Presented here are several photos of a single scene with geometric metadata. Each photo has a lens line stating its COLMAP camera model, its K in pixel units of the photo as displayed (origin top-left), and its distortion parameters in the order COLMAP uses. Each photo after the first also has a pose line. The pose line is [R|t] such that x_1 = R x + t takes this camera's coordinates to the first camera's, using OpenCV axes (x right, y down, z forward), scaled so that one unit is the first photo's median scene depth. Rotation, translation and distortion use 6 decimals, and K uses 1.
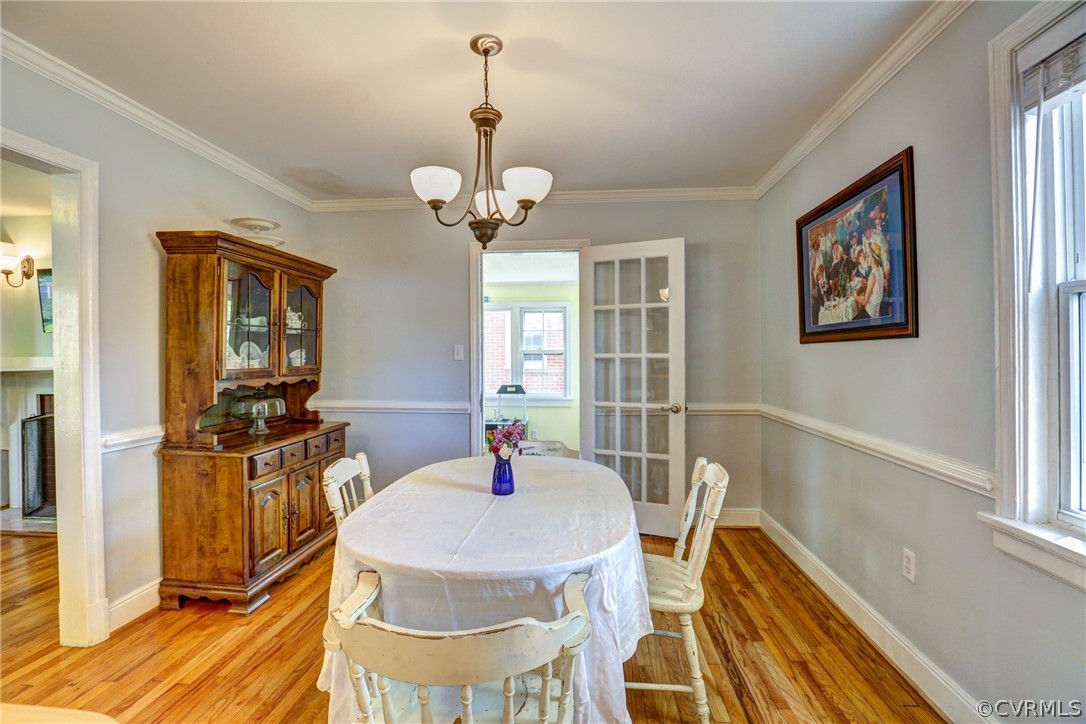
lens RADIAL K [[490.0, 0, 545.0], [0, 490.0, 359.6], [0, 0, 1]] dist [-0.045140, 0.012687]
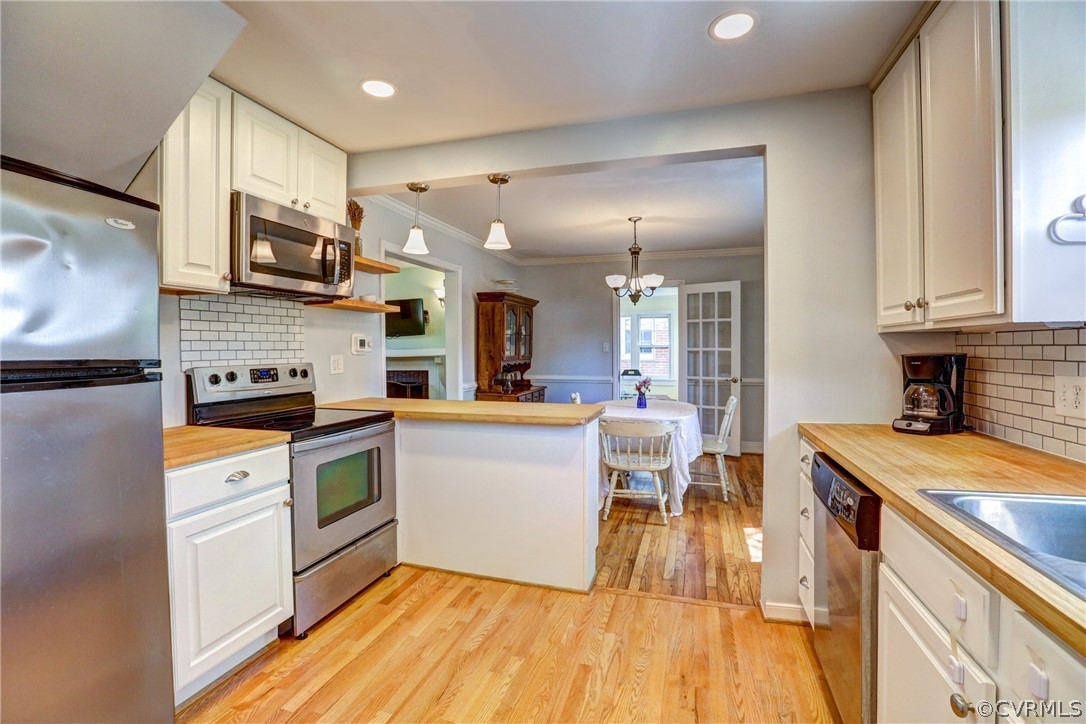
lens RADIAL K [[492.4, 0, 547.4], [0, 492.4, 358.2], [0, 0, 1]] dist [-0.055826, 0.020733]
pose [[0.978741, 0.003777, -0.205065, -0.029128], [-0.001466, 0.999934, 0.011419, 0.004329], [0.205094, -0.010875, 0.978682, -0.890703]]
